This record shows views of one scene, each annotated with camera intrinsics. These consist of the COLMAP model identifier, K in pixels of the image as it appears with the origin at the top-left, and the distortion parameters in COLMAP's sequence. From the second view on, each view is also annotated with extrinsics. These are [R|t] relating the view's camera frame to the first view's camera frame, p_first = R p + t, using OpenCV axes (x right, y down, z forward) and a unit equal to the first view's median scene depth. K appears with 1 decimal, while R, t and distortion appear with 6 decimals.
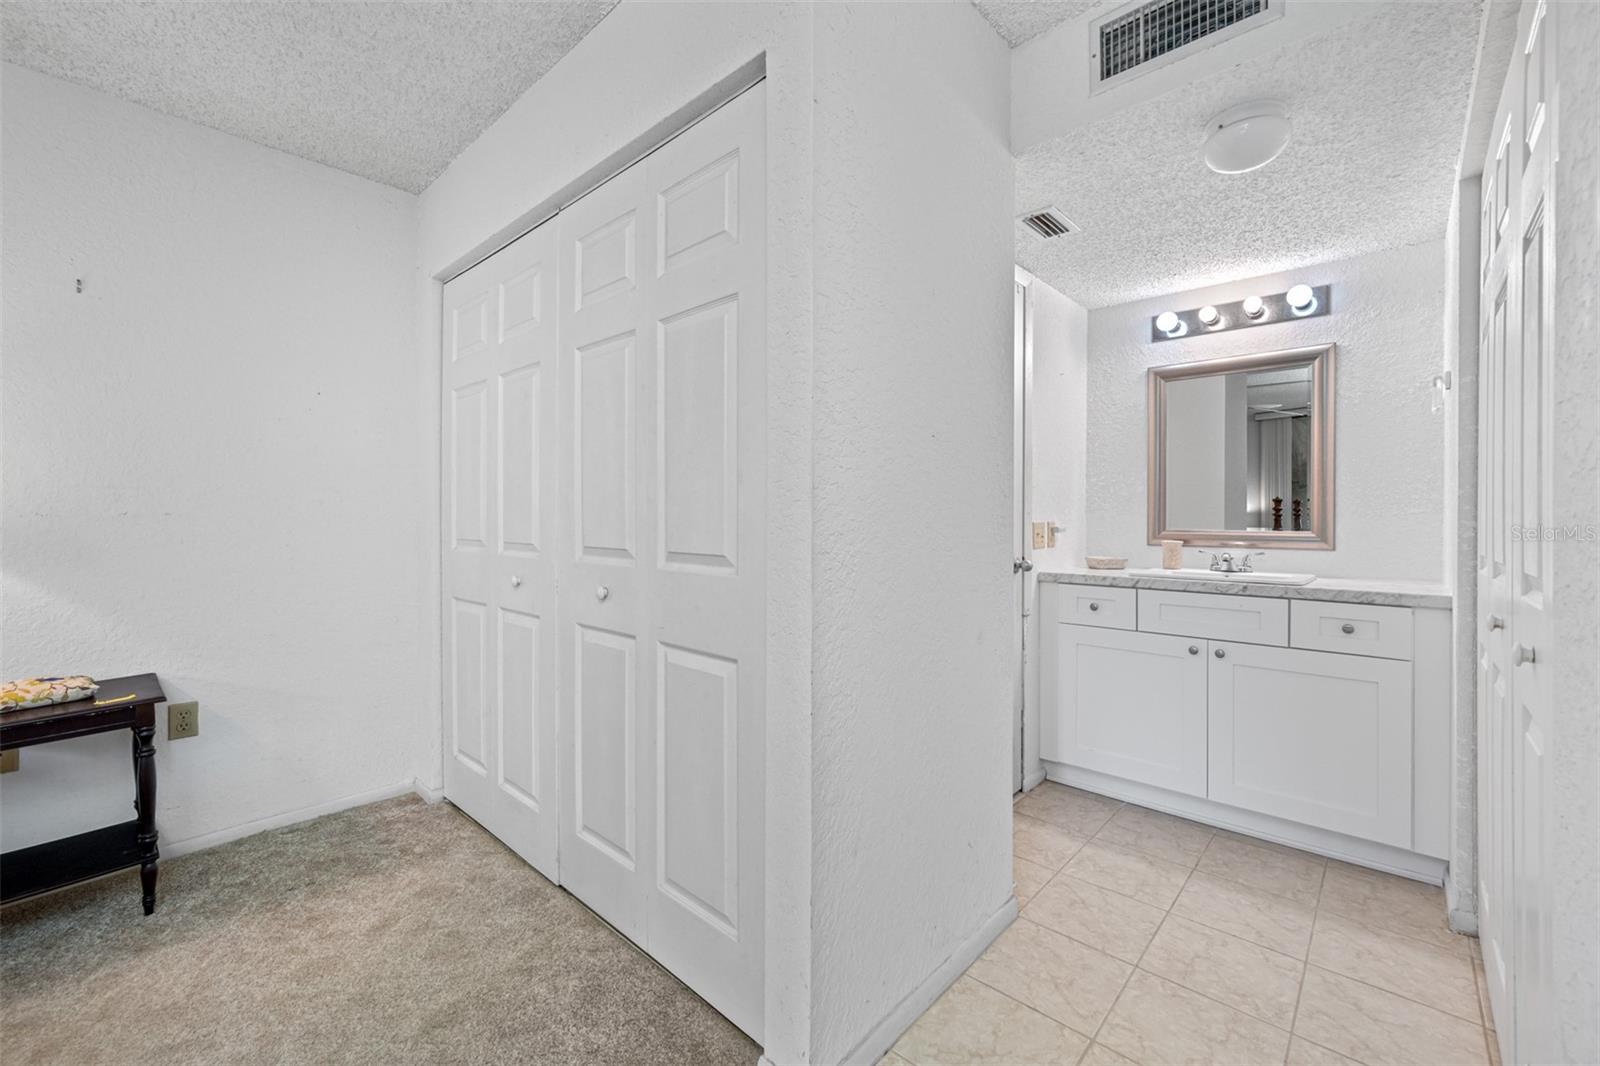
lens RADIAL K [[642.8, 0, 791.3], [0, 642.8, 517.9], [0, 0, 1]] dist [-0.001963, -0.000131]
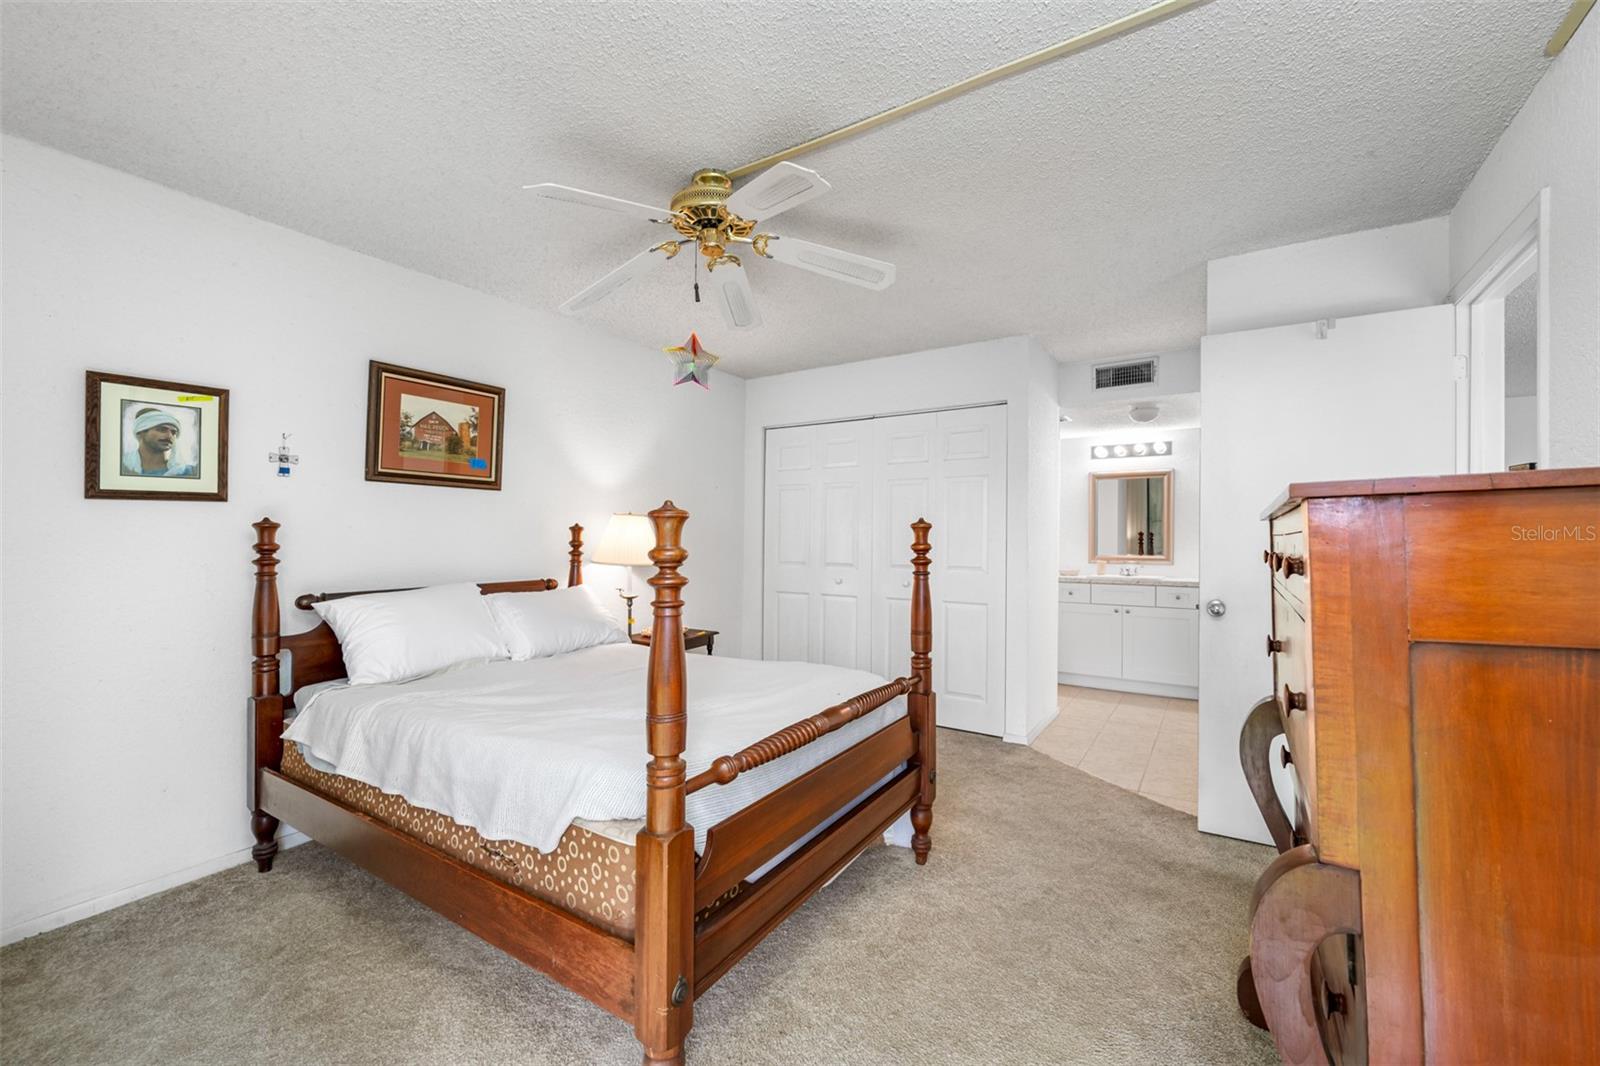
lens RADIAL K [[643.1, 0, 795.6], [0, 643.1, 532.7], [0, 0, 1]] dist [-0.002502, -0.000220]
pose [[0.985231, 0.004244, 0.171177, -0.715646], [-0.003308, 0.999978, -0.005752, -0.037877], [-0.171198, 0.005101, 0.985224, -0.841556]]
